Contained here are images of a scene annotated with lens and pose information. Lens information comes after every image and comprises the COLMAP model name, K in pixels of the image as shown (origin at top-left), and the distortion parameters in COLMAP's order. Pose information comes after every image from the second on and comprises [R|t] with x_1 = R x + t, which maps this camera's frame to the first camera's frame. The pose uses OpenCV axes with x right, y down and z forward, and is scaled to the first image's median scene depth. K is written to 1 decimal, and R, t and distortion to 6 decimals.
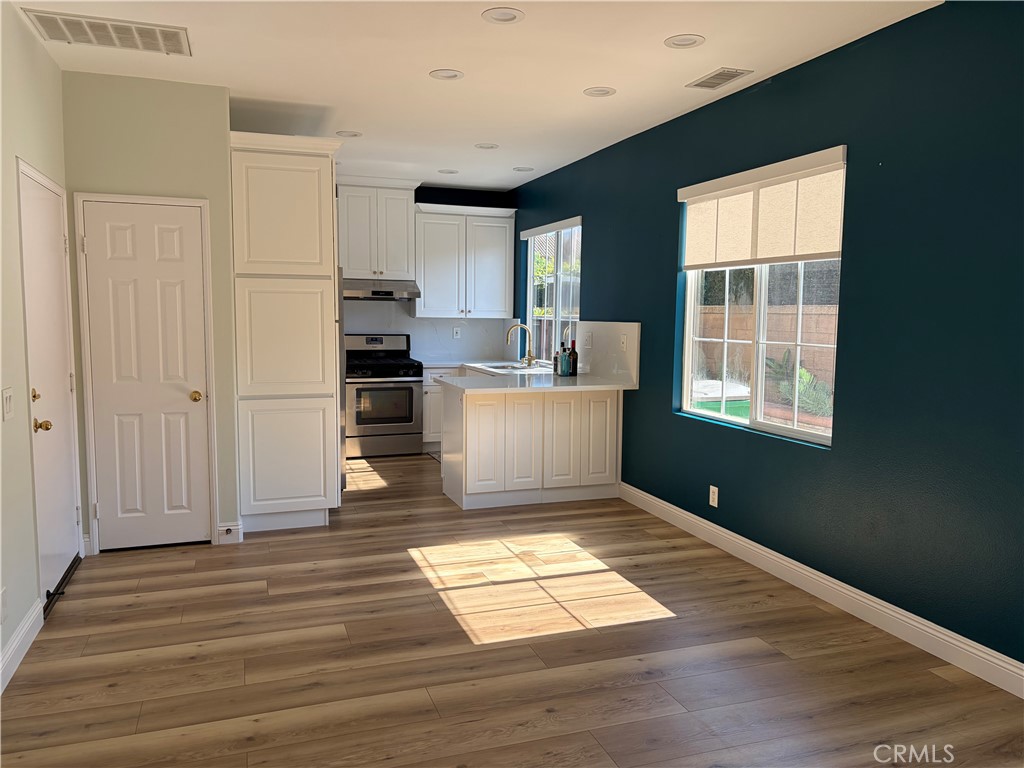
lens RADIAL K [[776.8, 0, 512.0], [0, 776.8, 384.0], [0, 0, 1]] dist [0.051774, -0.053089]
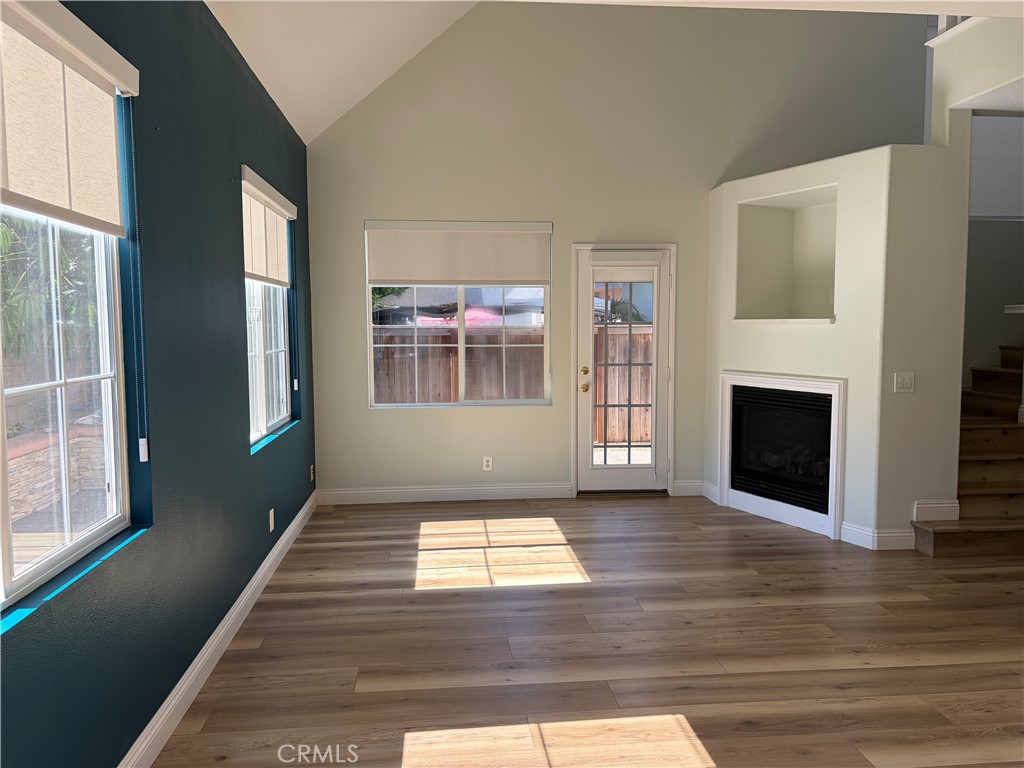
lens RADIAL K [[776.8, 0, 512.0], [0, 776.8, 384.0], [0, 0, 1]] dist [0.051774, -0.053089]
pose [[-0.970980, -0.021665, 0.238177, -0.061277], [0.019586, 0.985340, 0.169472, -0.166513], [-0.238357, 0.169218, -0.956322, 1.786161]]
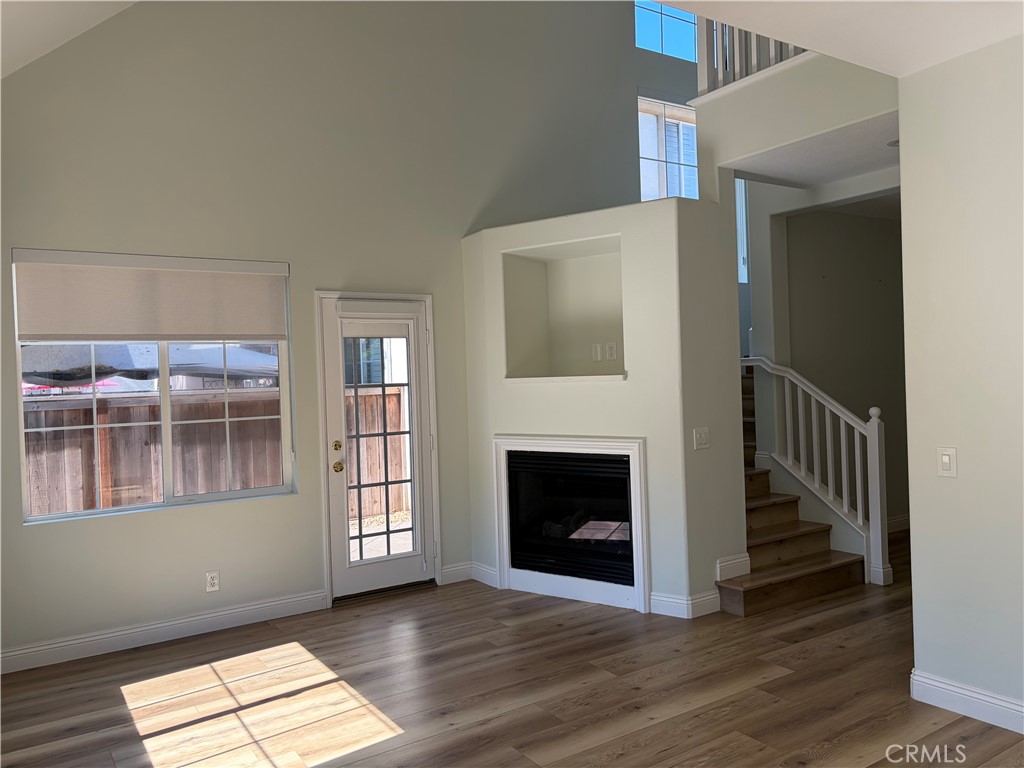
lens RADIAL K [[778.8, 0, 512.0], [0, 778.8, 384.0], [0, 0, 1]] dist [0.056442, -0.061418]
pose [[-0.969646, 0.028368, -0.242860, 0.240632], [0.004001, 0.994954, 0.100248, -0.148681], [0.244478, 0.096234, -0.964868, 1.495229]]
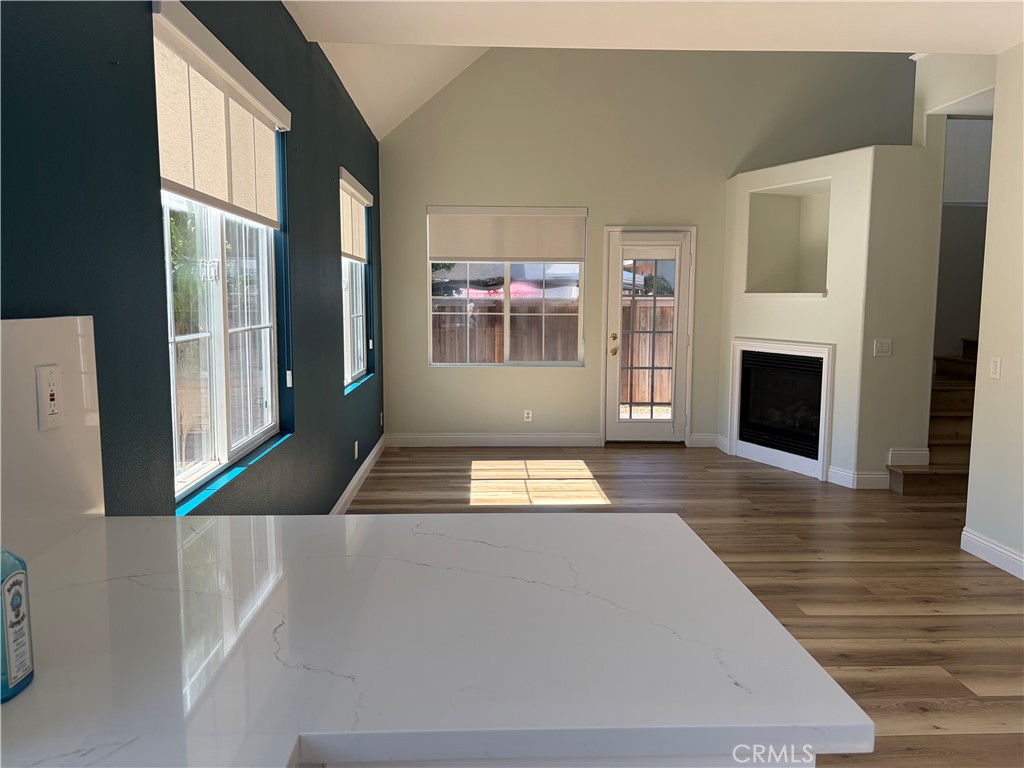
lens RADIAL K [[778.8, 0, 512.0], [0, 778.8, 384.0], [0, 0, 1]] dist [0.056442, -0.061418]
pose [[-0.957051, -0.043749, 0.286601, -0.138440], [0.015252, 0.979583, 0.200461, -0.186677], [-0.289519, 0.196223, -0.936843, 2.074434]]
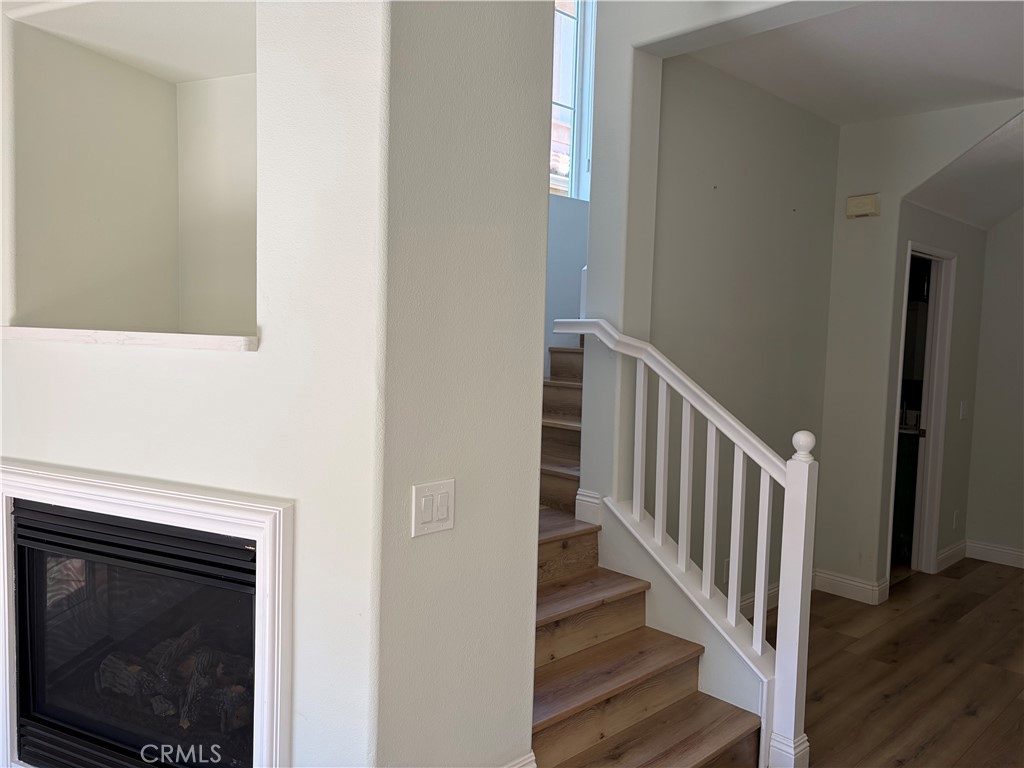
lens RADIAL K [[776.8, 0, 512.0], [0, 776.8, 384.0], [0, 0, 1]] dist [0.051774, -0.053089]
pose [[-0.911462, -0.005253, -0.411351, -0.236291], [-0.072124, 0.986472, 0.147214, -0.085271], [0.405013, 0.163848, -0.899510, 0.765388]]
